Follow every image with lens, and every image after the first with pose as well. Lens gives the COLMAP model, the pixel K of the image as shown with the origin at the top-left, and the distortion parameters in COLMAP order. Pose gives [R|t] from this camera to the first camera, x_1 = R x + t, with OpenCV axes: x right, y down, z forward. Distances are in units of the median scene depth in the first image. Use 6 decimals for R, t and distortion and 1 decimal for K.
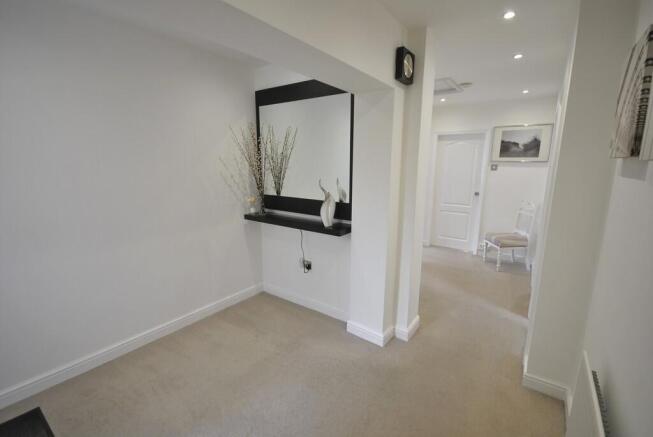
lens RADIAL K [[289.9, 0, 328.7], [0, 289.9, 218.6], [0, 0, 1]] dist [-0.000393, -0.000769]
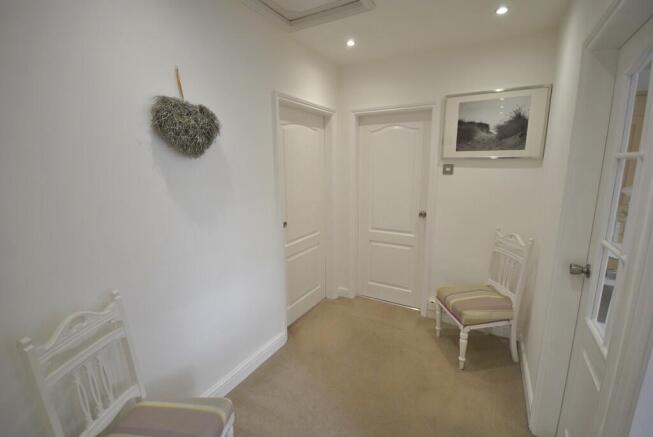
lens RADIAL K [[305.0, 0, 326.5], [0, 305.0, 218.5], [0, 0, 1]] dist [0.001695, -0.000031]
pose [[0.992922, -0.038276, 0.112428, 0.277359], [0.038838, 0.999242, -0.002812, -0.092140], [-0.112235, 0.007158, 0.993656, 0.458571]]
